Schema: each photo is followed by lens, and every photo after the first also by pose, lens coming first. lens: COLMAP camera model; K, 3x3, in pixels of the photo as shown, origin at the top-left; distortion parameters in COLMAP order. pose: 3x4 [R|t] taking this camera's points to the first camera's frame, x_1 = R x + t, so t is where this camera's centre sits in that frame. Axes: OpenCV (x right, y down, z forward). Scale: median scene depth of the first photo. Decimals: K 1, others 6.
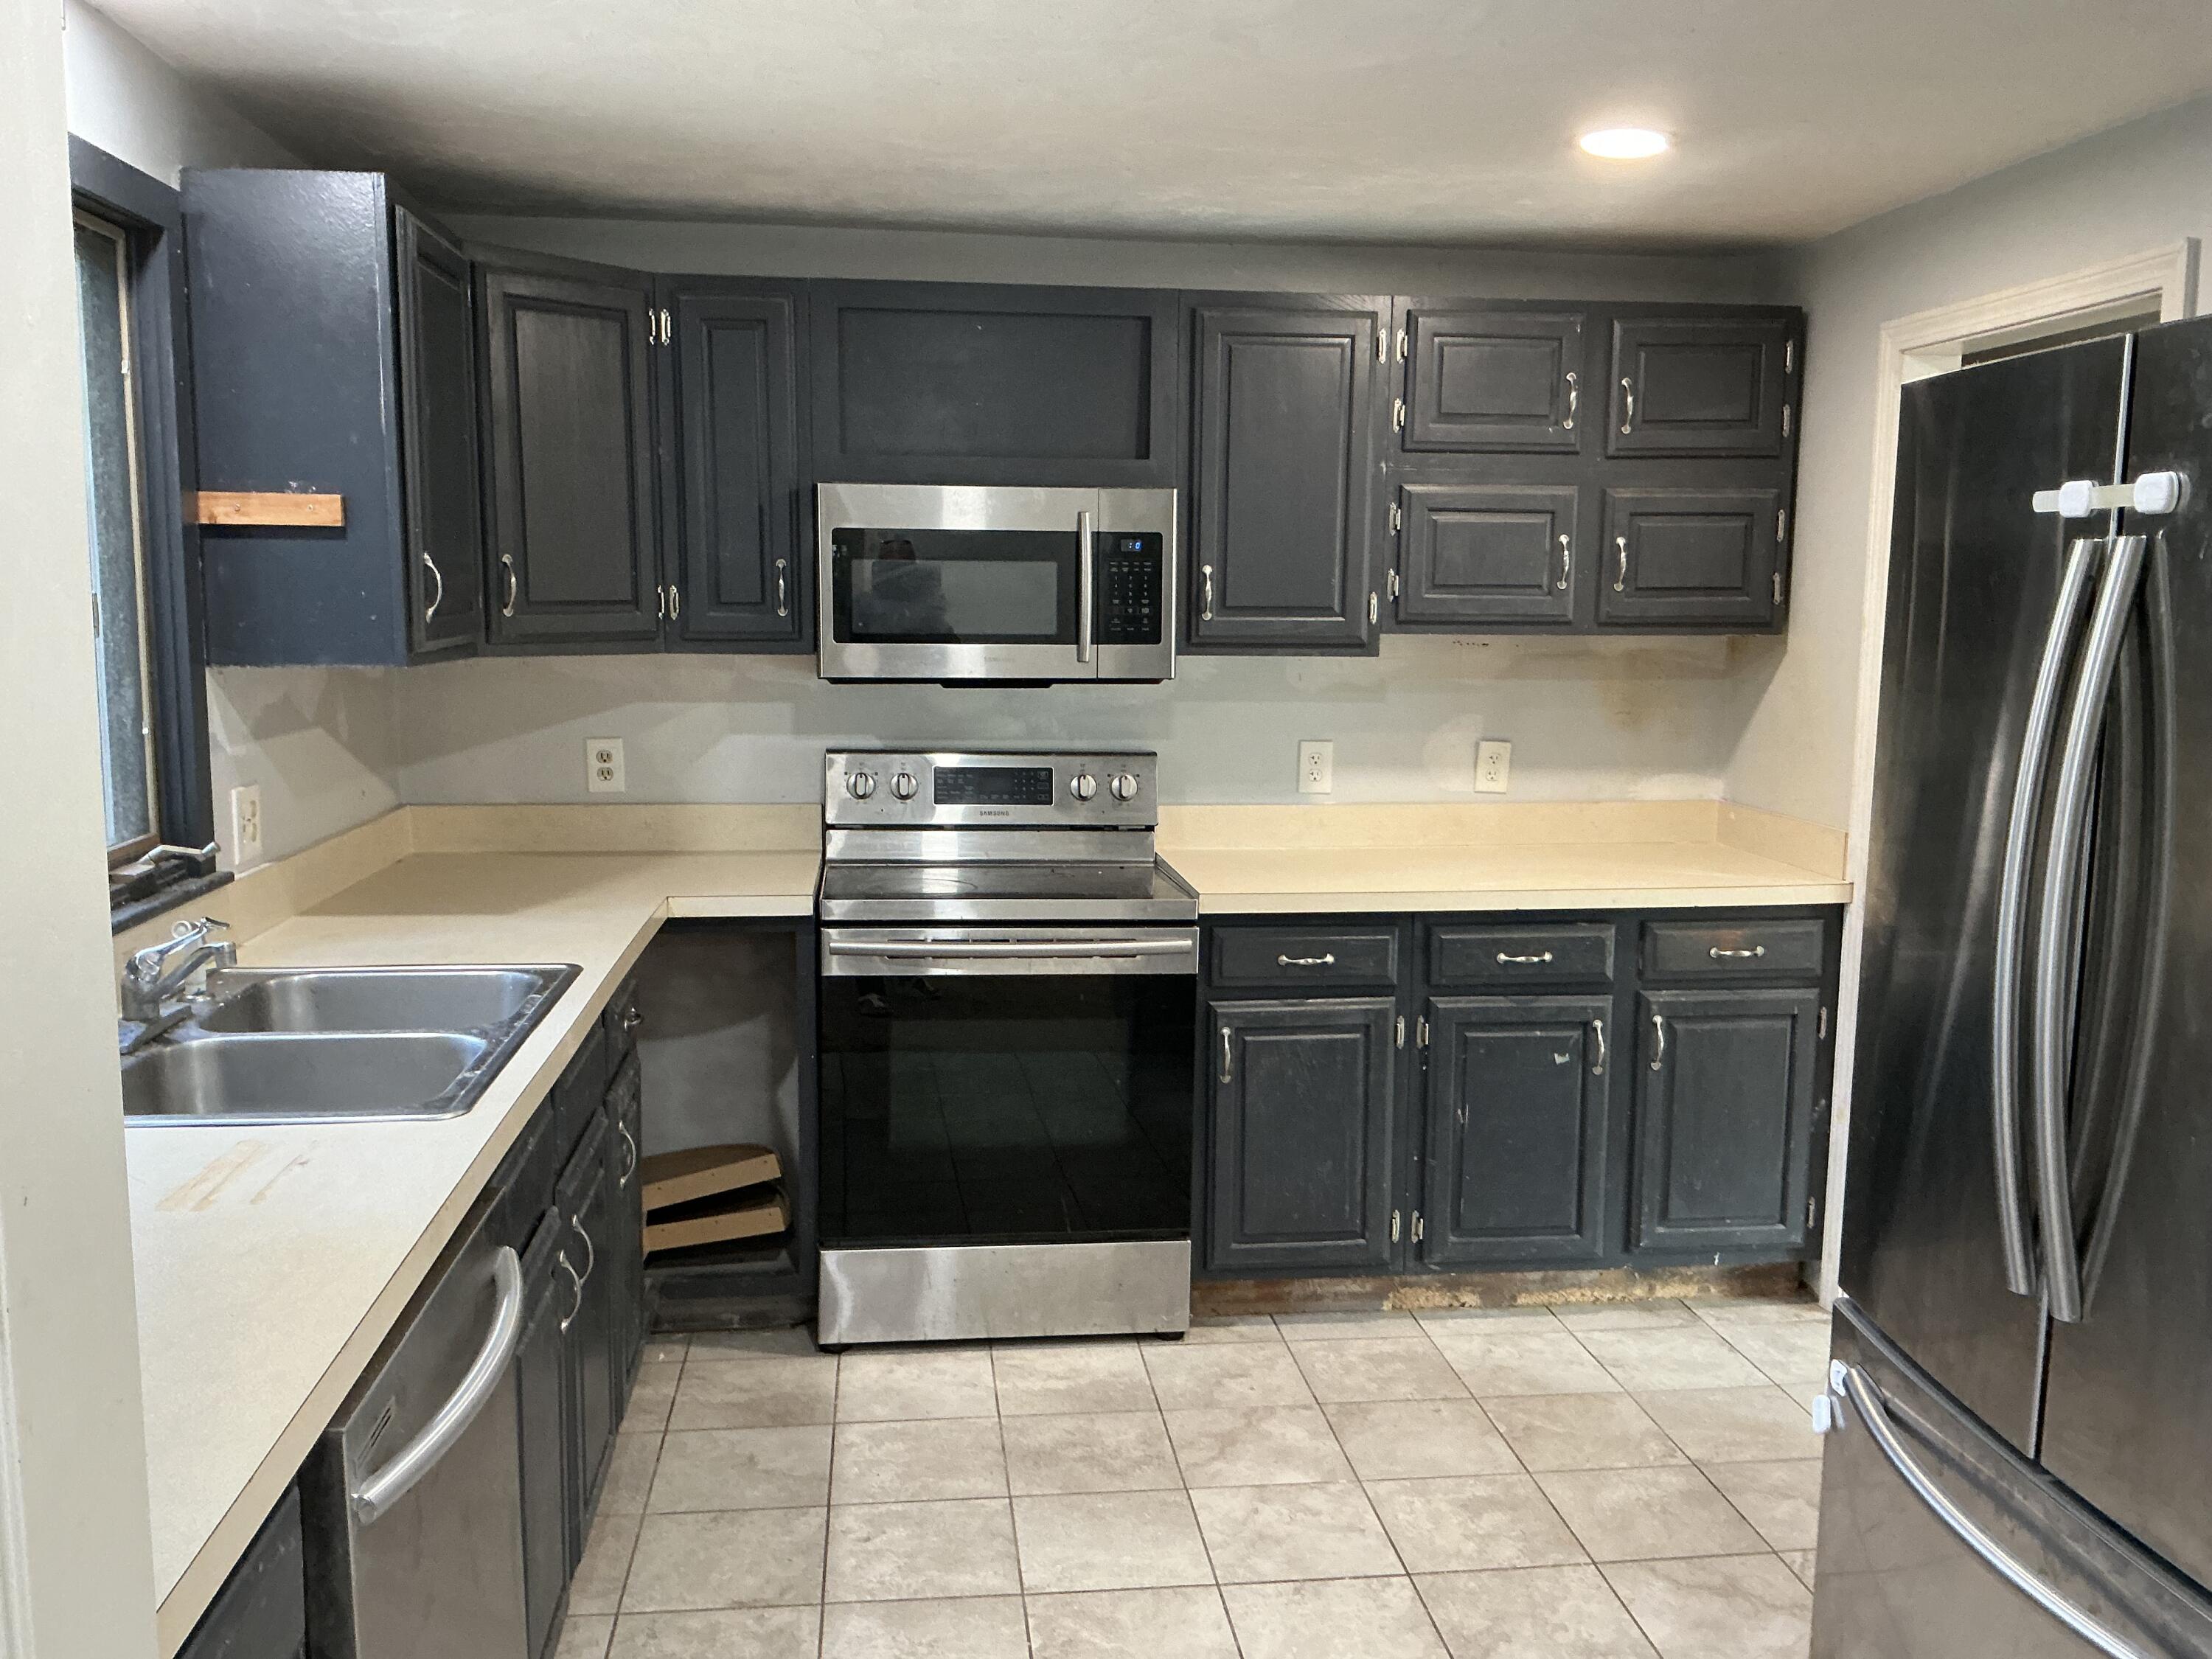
lens RADIAL K [[1847.2, 0, 1095.1], [0, 1847.2, 829.0], [0, 0, 1]] dist [0.034992, -0.065938]
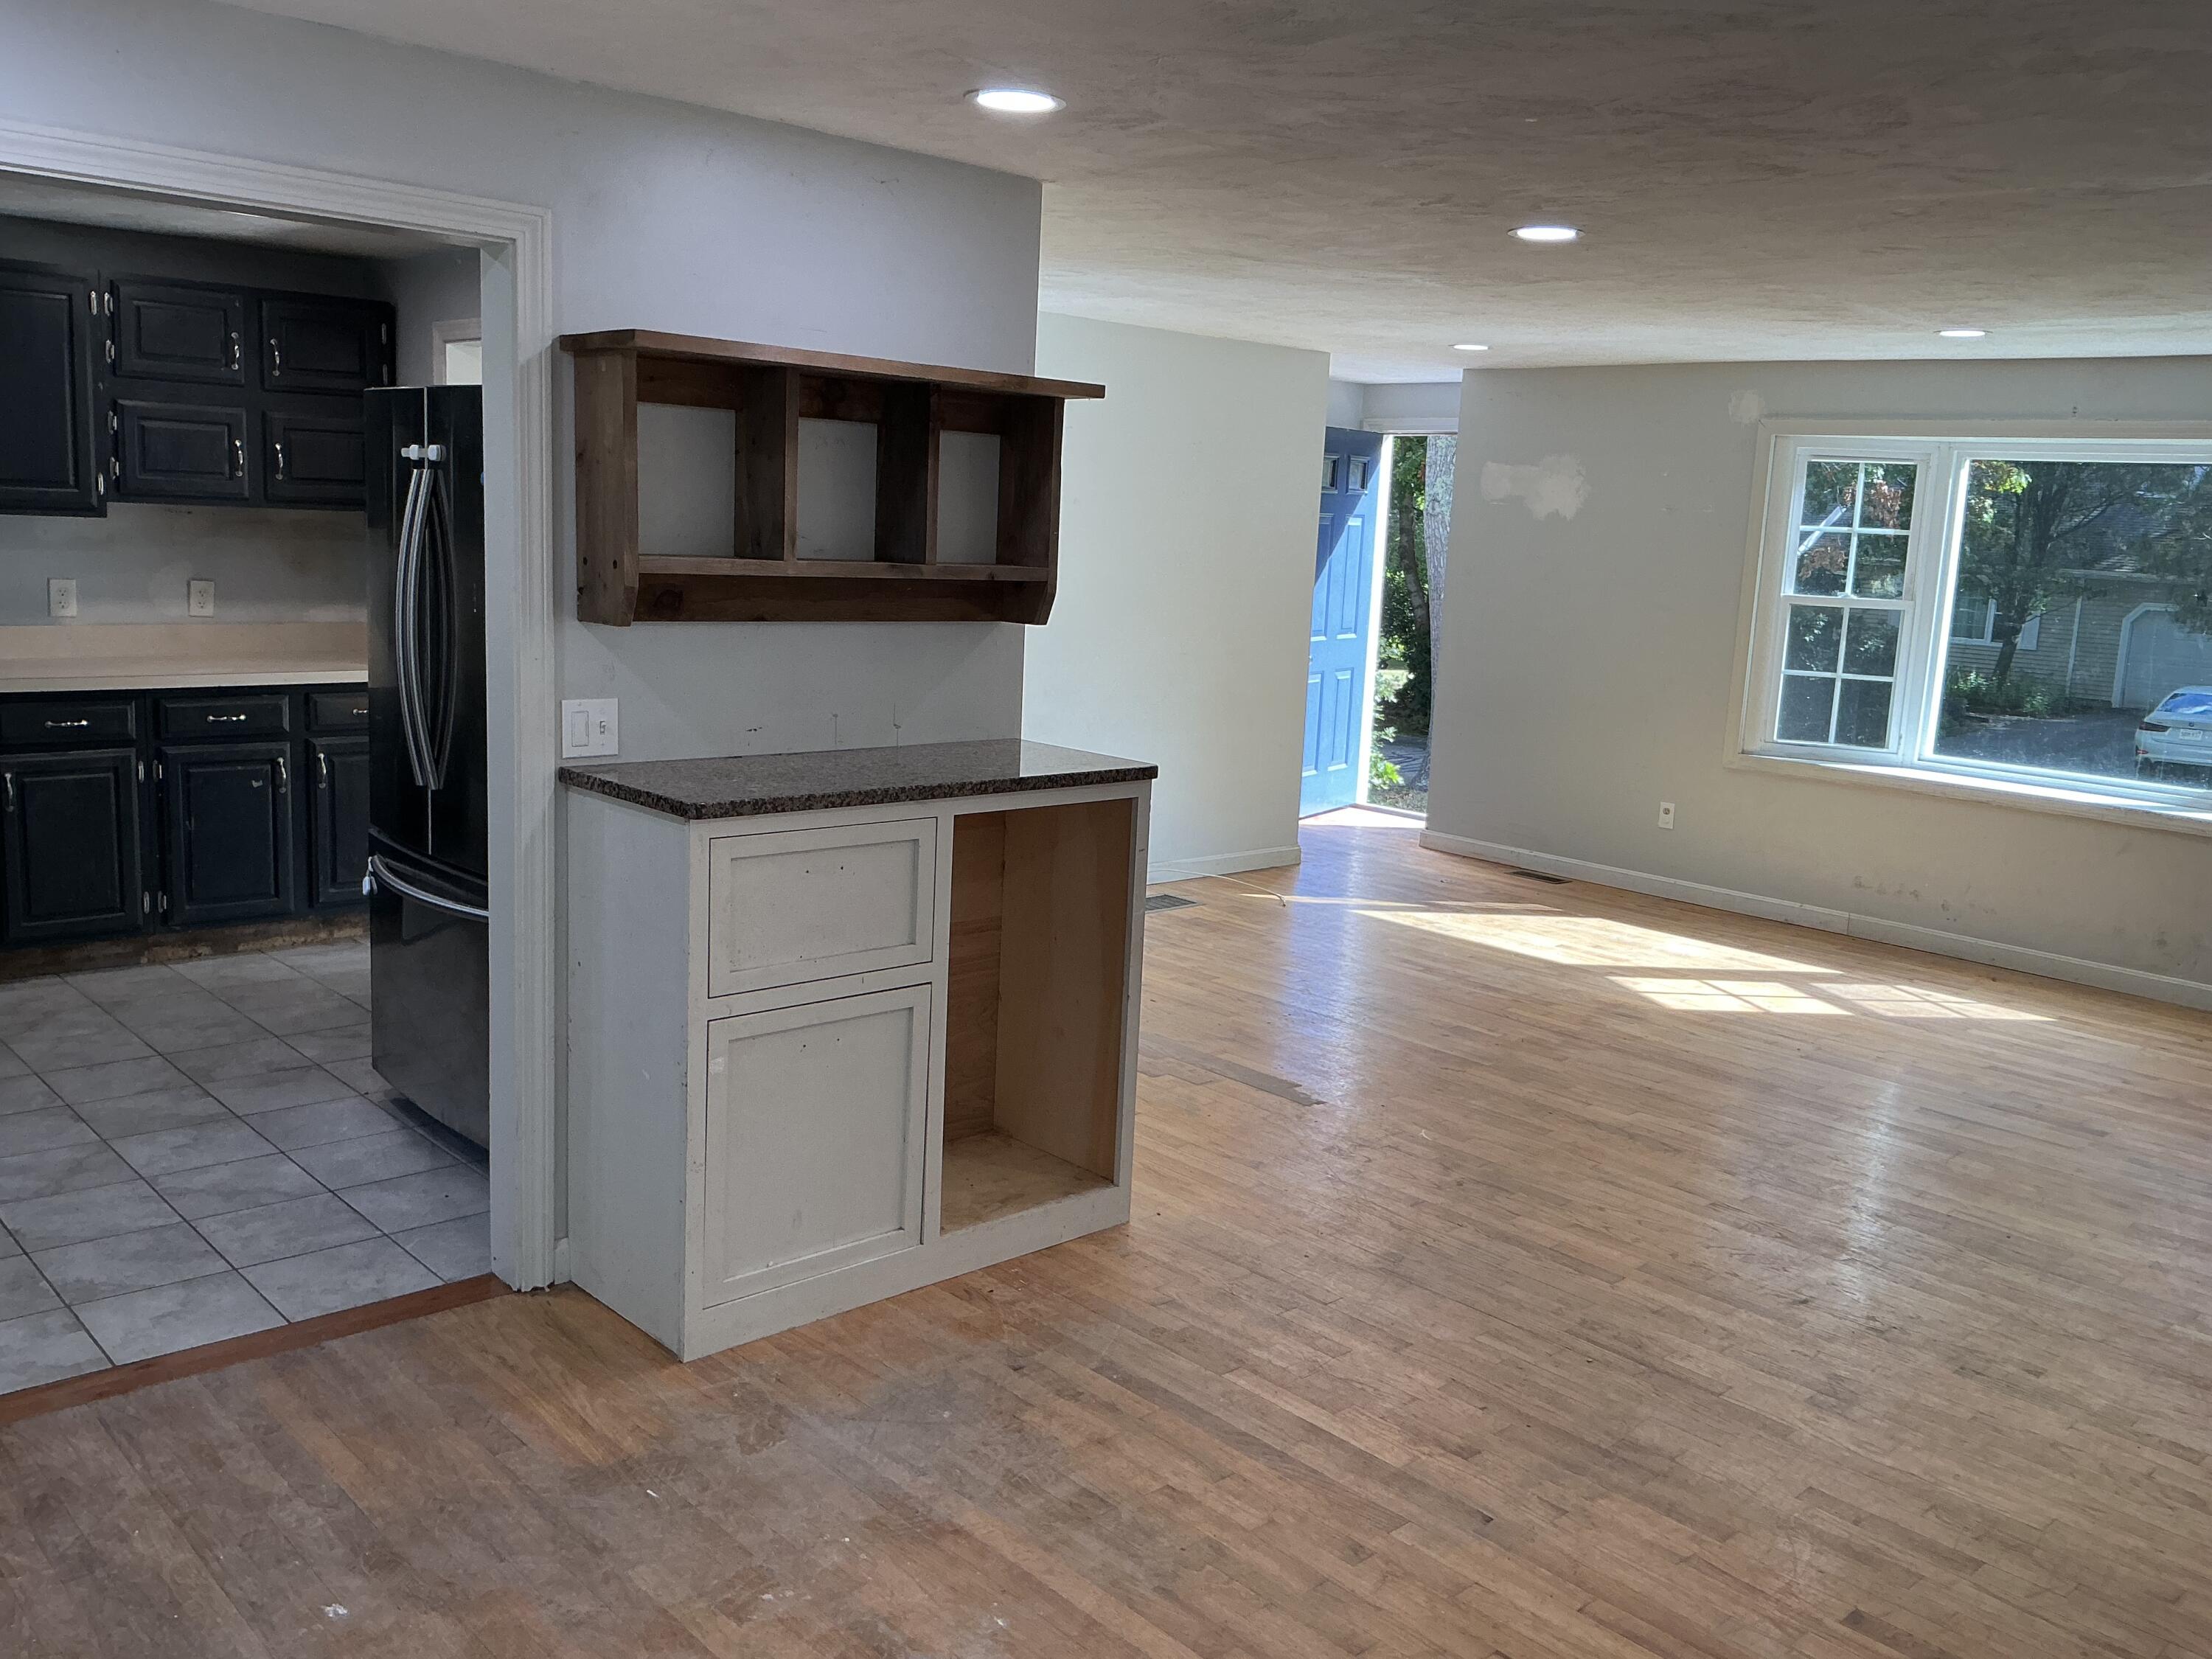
lens RADIAL K [[1847.2, 0, 1086.3], [0, 1847.2, 840.4], [0, 0, 1]] dist [0.034992, -0.065938]
pose [[0.810142, -0.069742, 0.582070, -0.091221], [0.031978, 0.996677, 0.074912, 0.076319], [-0.585360, -0.042076, 0.809681, -0.653852]]
